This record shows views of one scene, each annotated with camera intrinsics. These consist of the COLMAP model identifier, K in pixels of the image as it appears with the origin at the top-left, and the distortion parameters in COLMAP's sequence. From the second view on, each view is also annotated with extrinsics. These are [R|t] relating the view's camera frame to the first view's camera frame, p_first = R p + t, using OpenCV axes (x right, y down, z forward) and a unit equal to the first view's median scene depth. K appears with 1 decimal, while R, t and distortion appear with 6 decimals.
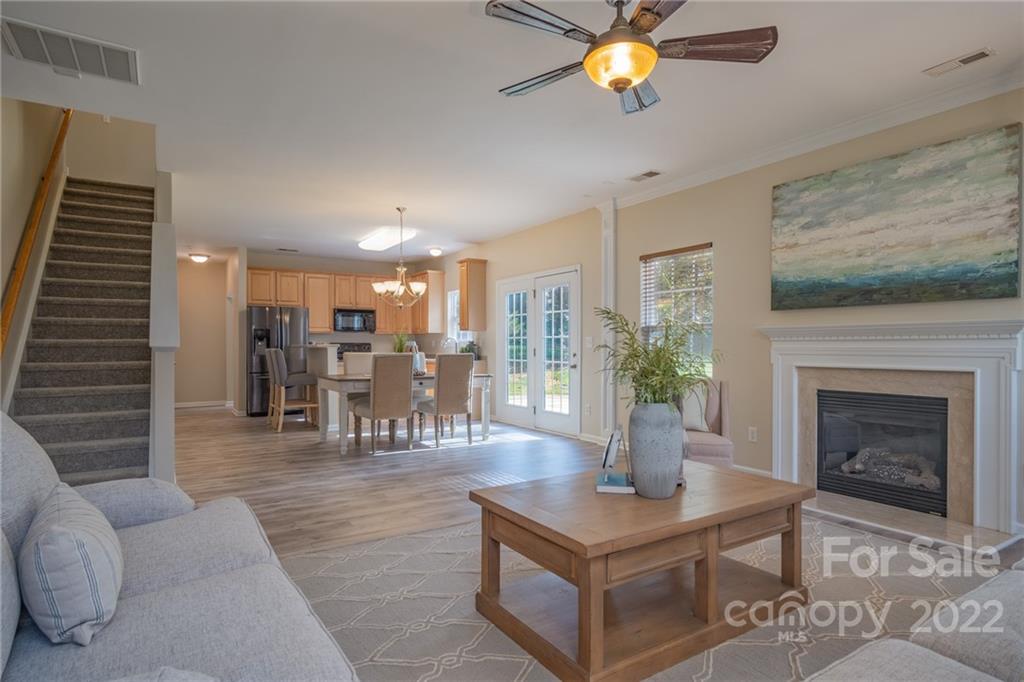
lens RADIAL K [[547.0, 0, 506.8], [0, 547.0, 350.2], [0, 0, 1]] dist [-0.008265, 0.003631]
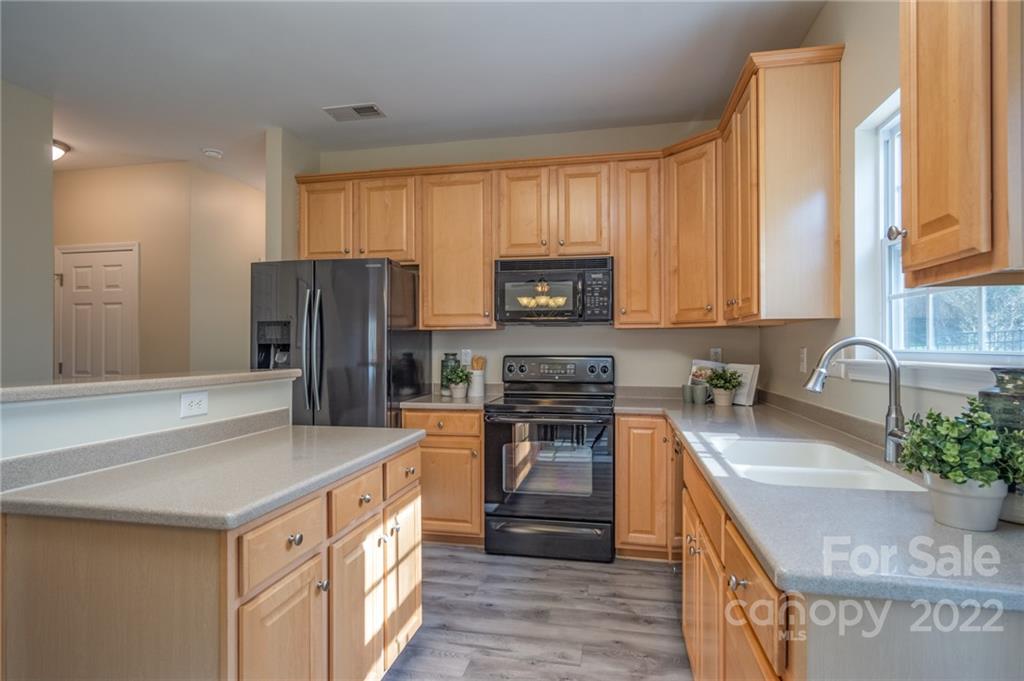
lens RADIAL K [[547.0, 0, 511.4], [0, 547.0, 342.6], [0, 0, 1]] dist [-0.008265, 0.003631]
pose [[0.728108, -0.006294, -0.685433, -0.060318], [-0.000874, 0.999949, -0.010109, -0.018863], [0.685461, 0.007960, 0.728065, 0.761998]]
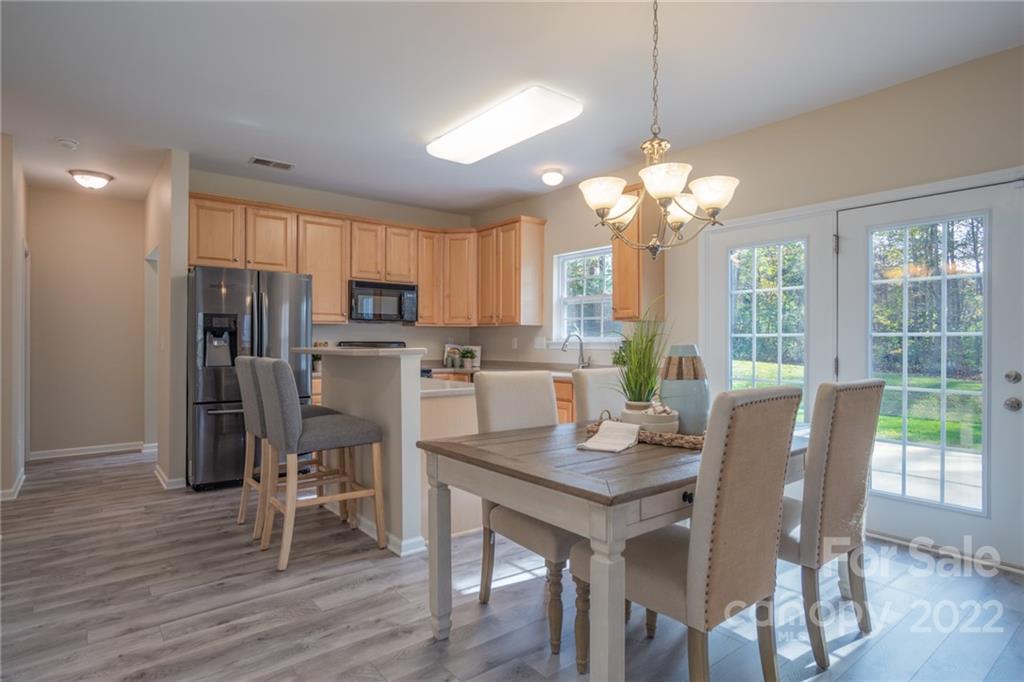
lens RADIAL K [[547.0, 0, 507.7], [0, 547.0, 338.7], [0, 0, 1]] dist [-0.008265, 0.003631]
pose [[0.993818, 0.003819, 0.110952, -0.222852], [-0.002507, 0.999925, -0.011966, -0.010321], [-0.110990, 0.011614, 0.993754, 0.436820]]
